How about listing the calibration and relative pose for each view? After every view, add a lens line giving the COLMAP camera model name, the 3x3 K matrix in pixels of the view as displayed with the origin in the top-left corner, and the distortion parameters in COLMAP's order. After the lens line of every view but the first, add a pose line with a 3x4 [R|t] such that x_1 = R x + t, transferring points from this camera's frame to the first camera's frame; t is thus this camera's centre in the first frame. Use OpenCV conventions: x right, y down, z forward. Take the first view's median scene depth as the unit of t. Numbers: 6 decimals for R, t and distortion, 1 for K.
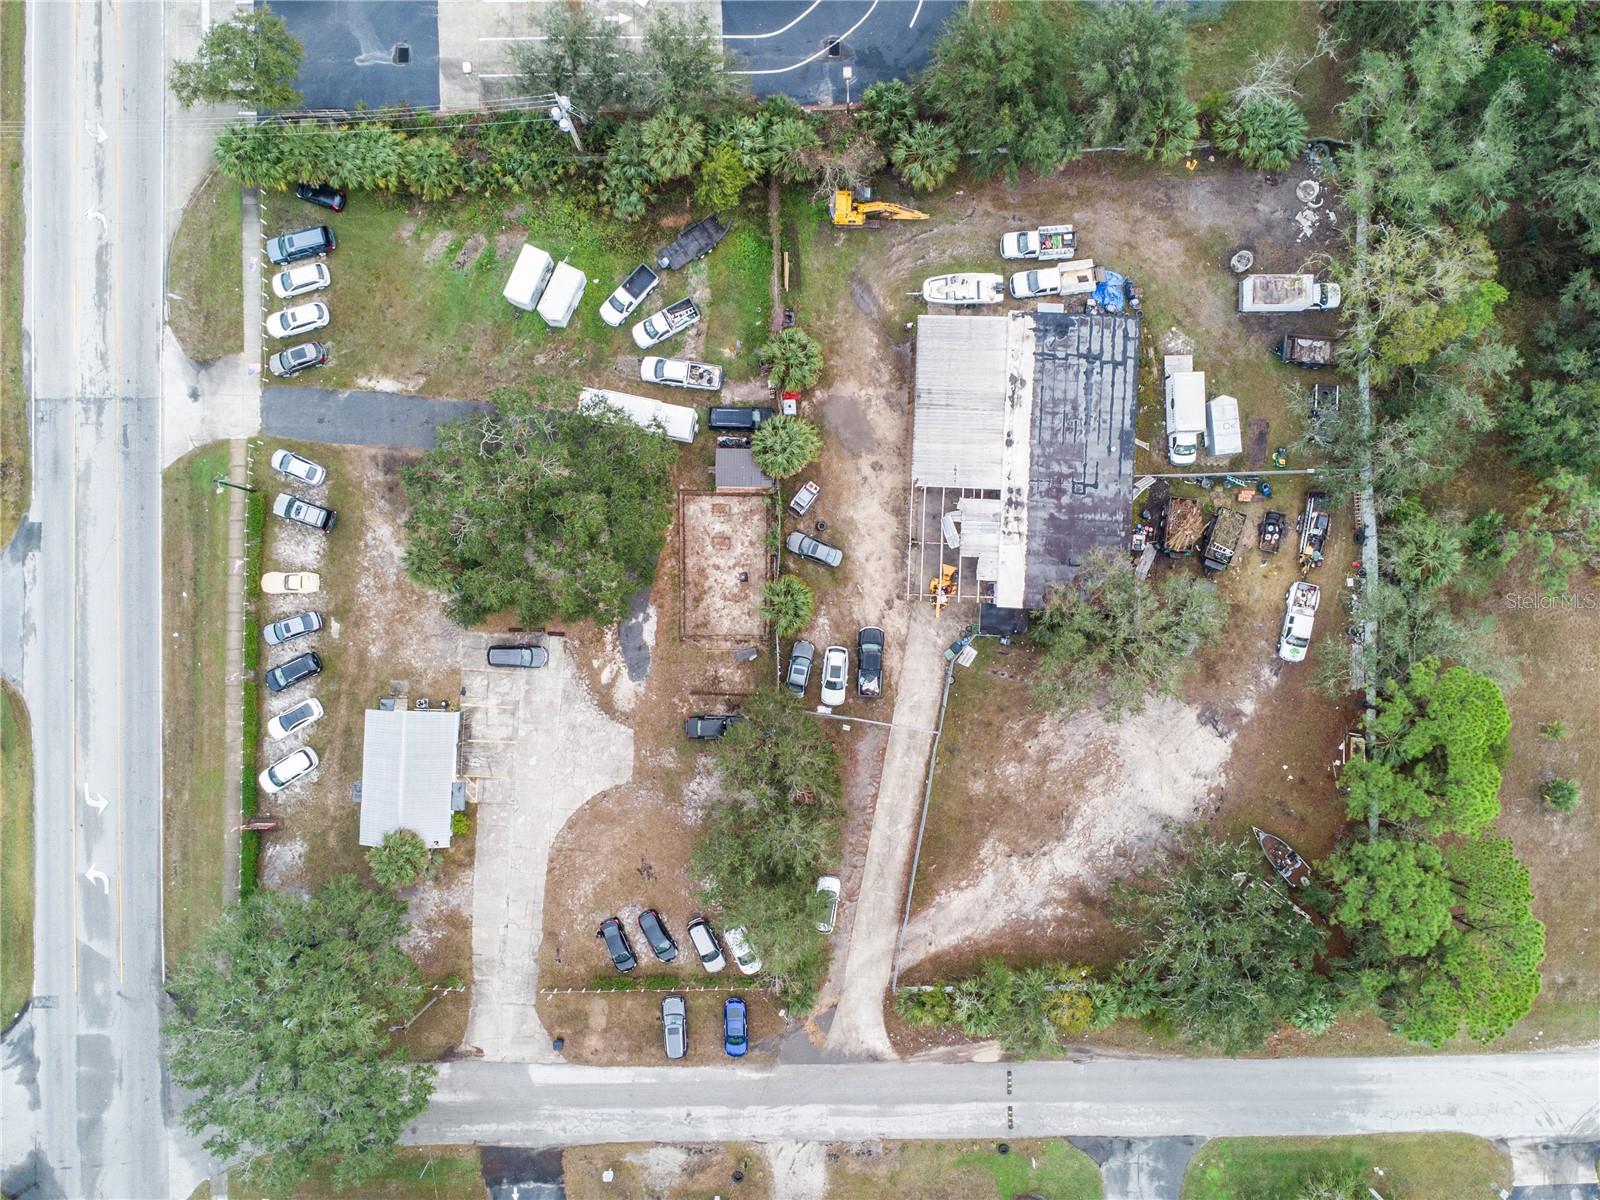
lens RADIAL K [[1204.0, 0, 801.4], [0, 1204.0, 615.5], [0, 0, 1]] dist [0.009456, -0.011002]
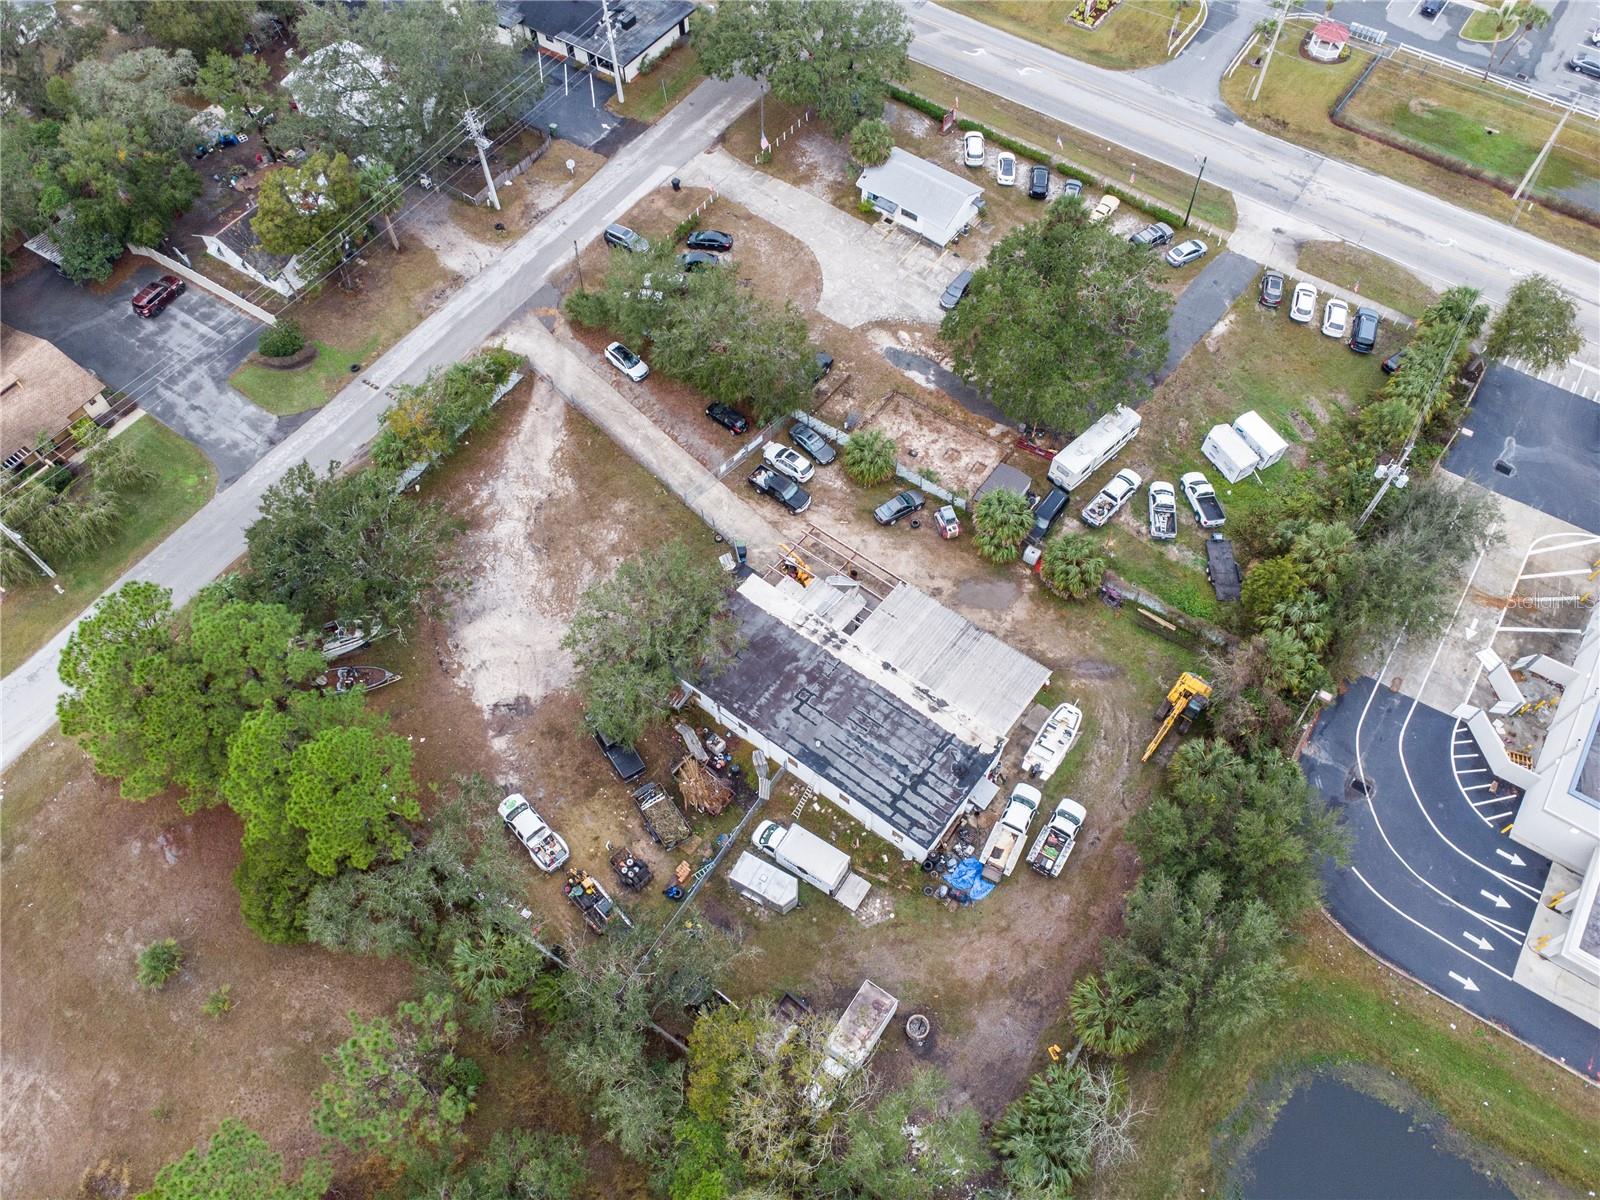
lens RADIAL K [[1137.7, 0, 802.8], [0, 1137.7, 607.2], [0, 0, 1]] dist [0.007354, -0.007941]
pose [[-0.571871, 0.703421, -0.422094, 0.531543], [-0.820342, -0.491401, 0.292513, -0.314914], [-0.001658, 0.513541, 0.858063, 0.207820]]
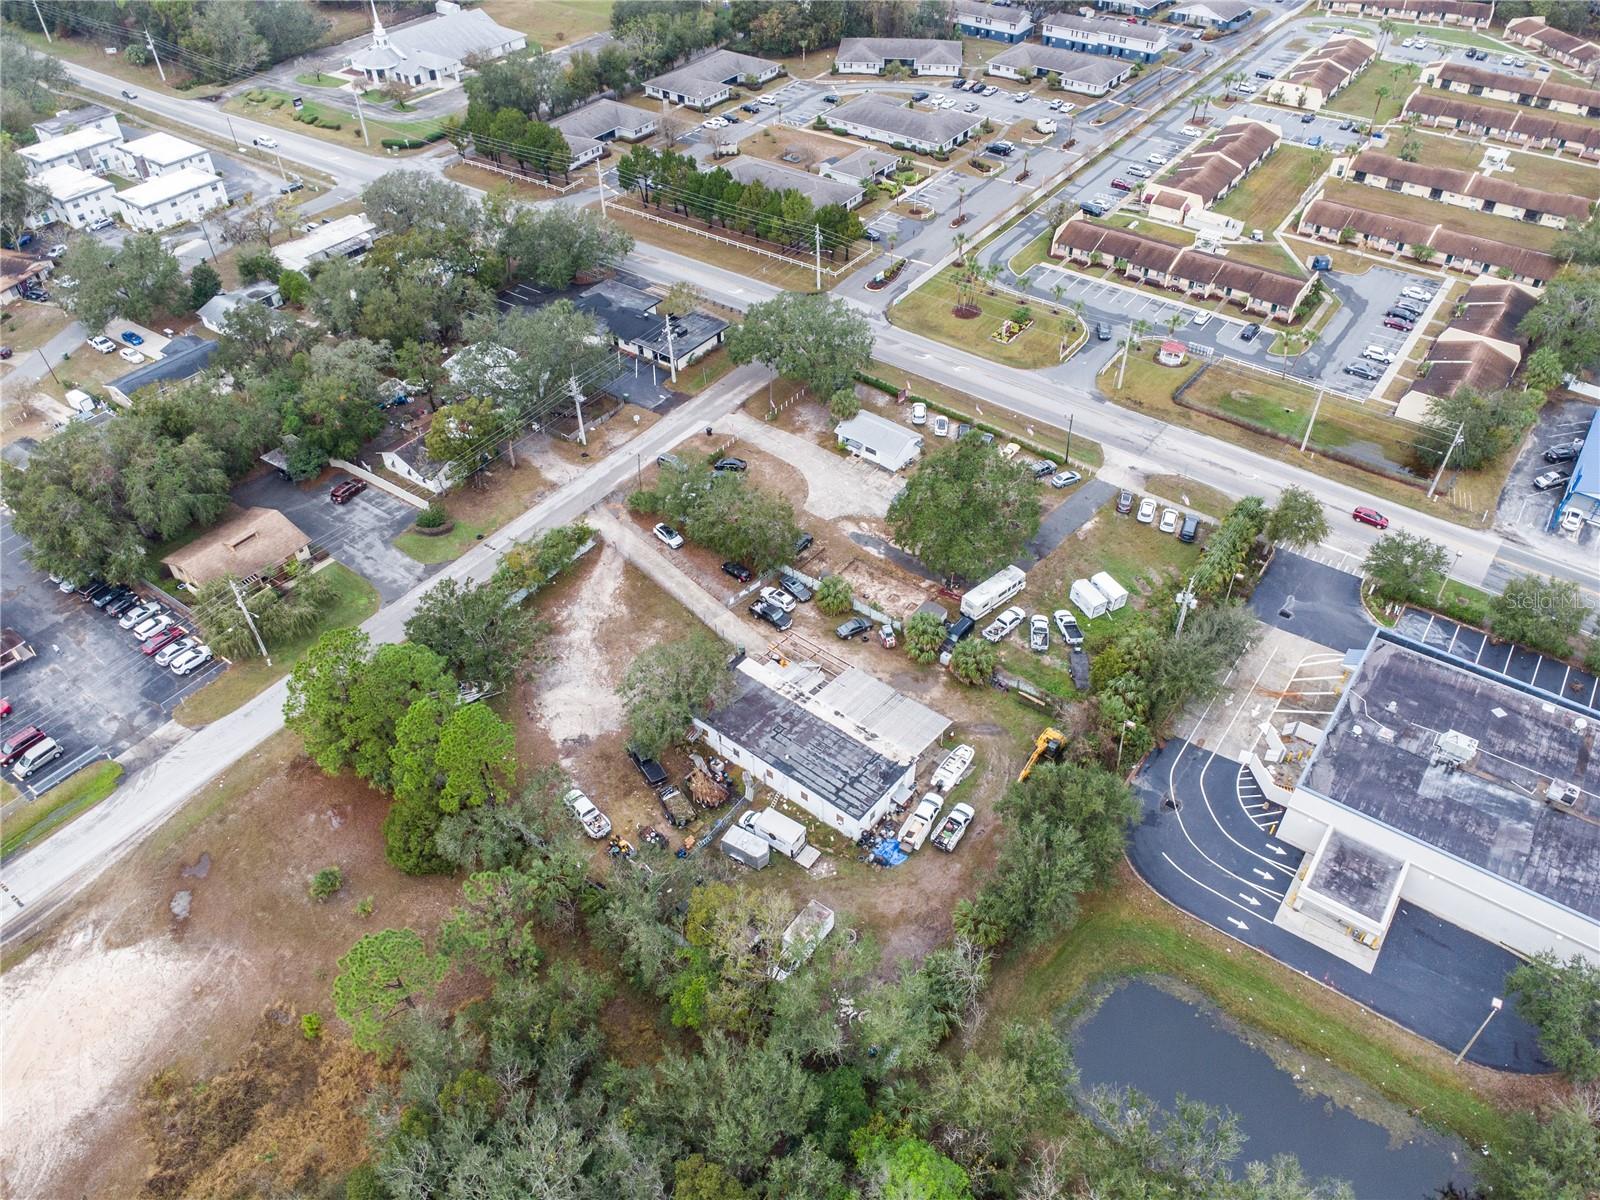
lens RADIAL K [[1137.7, 0, 802.8], [0, 1137.7, 607.2], [0, 0, 1]] dist [0.007354, -0.007941]
pose [[-0.596923, 0.545699, -0.588129, 0.852895], [-0.802299, -0.406655, 0.436976, -0.601872], [-0.000708, 0.732696, 0.680555, 0.037363]]
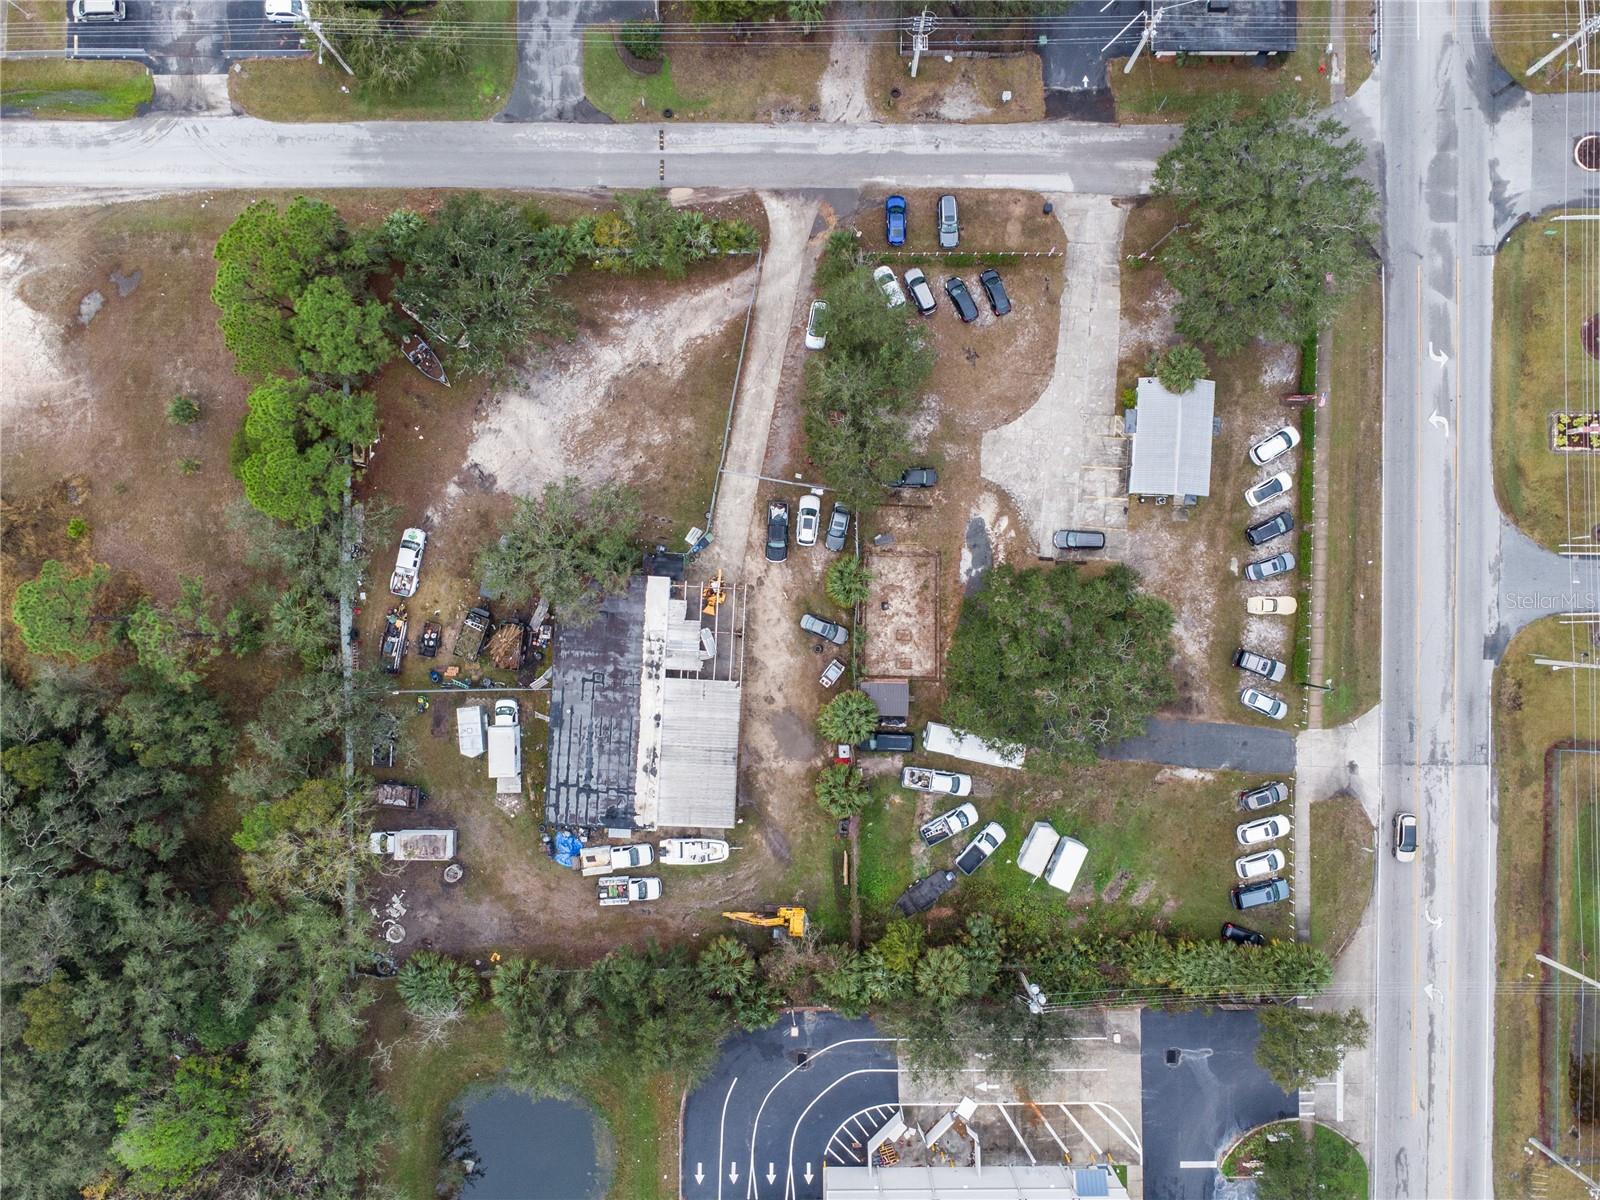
lens RADIAL K [[1165.7, 0, 815.6], [0, 1165.7, 589.9], [0, 0, 1]] dist [0.005185, -0.002908]
pose [[-0.999880, -0.011048, -0.010892, 0.031816], [0.011001, -0.999930, 0.004375, -0.021971], [-0.010940, 0.004255, 0.999931, -0.128044]]
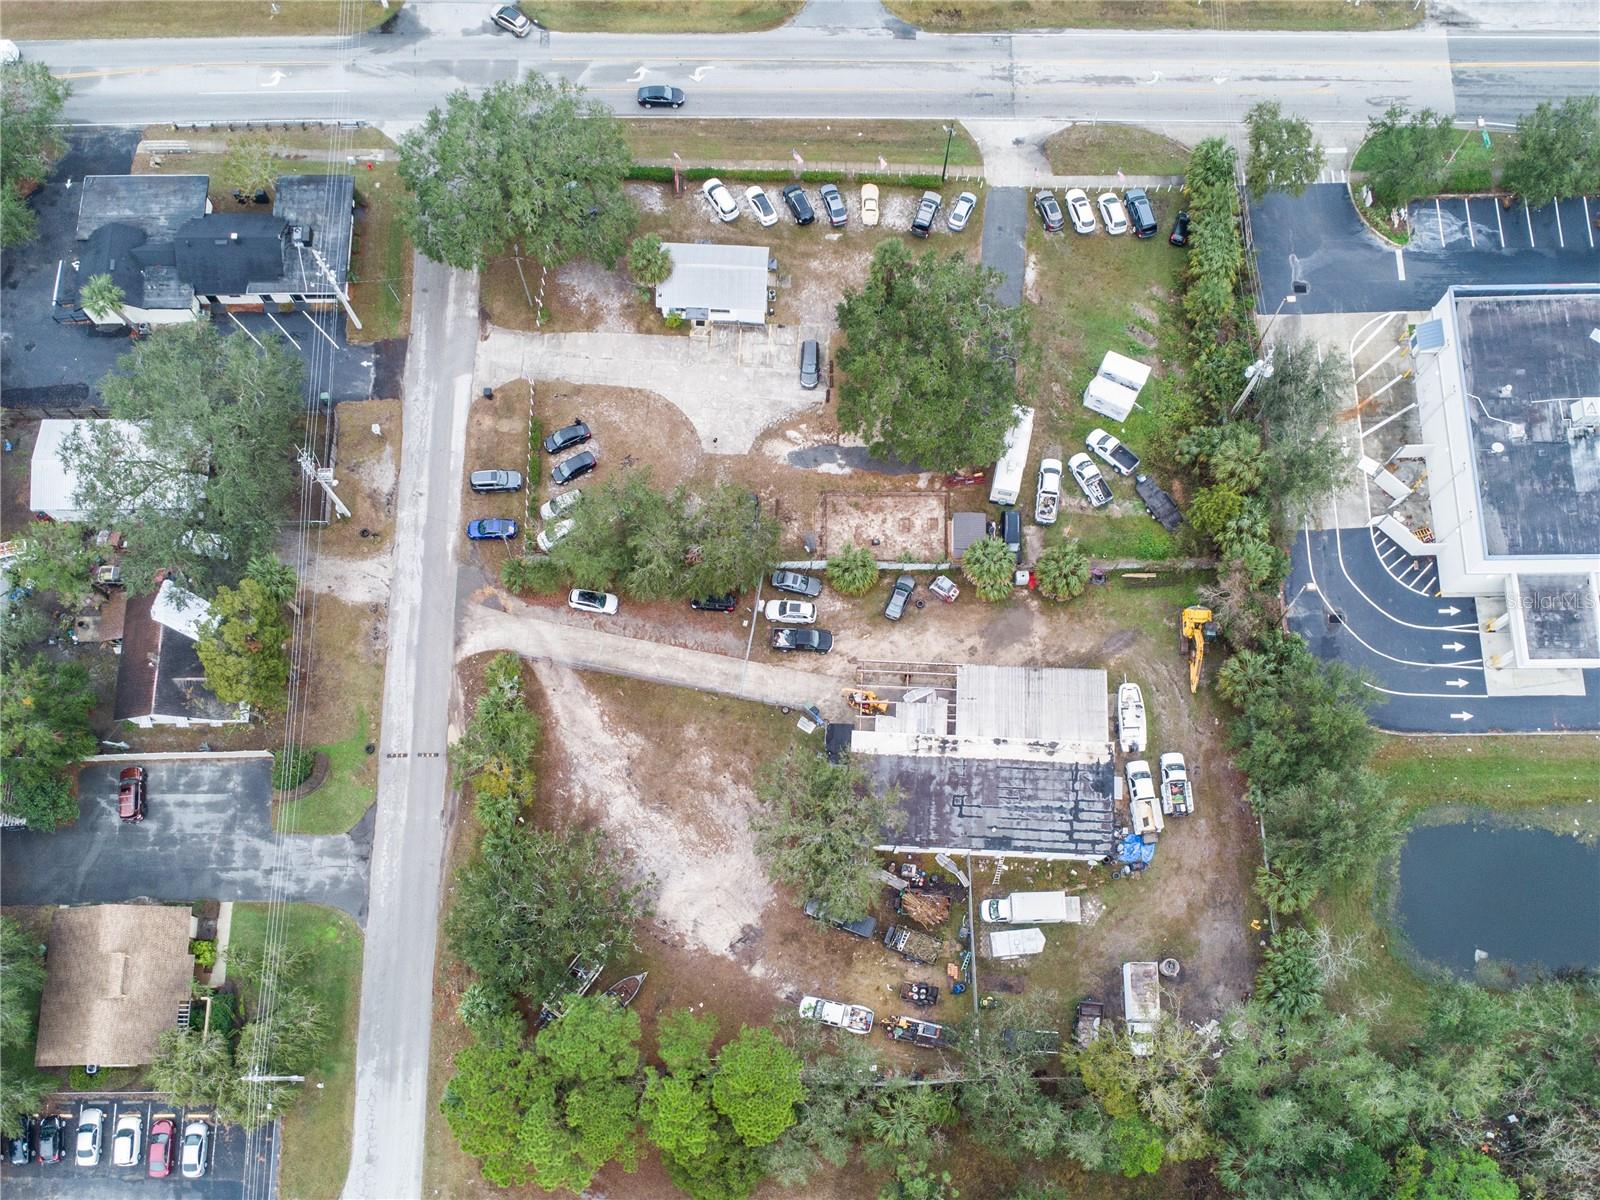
lens RADIAL K [[1205.1, 0, 798.6], [0, 1205.1, 836.2], [0, 0, 1]] dist [0.000528, 0.003289]
pose [[-0.009418, 0.977262, -0.211828, 0.482243], [-0.999948, -0.008379, 0.005801, 0.034056], [0.003895, 0.211871, 0.977290, -0.083314]]
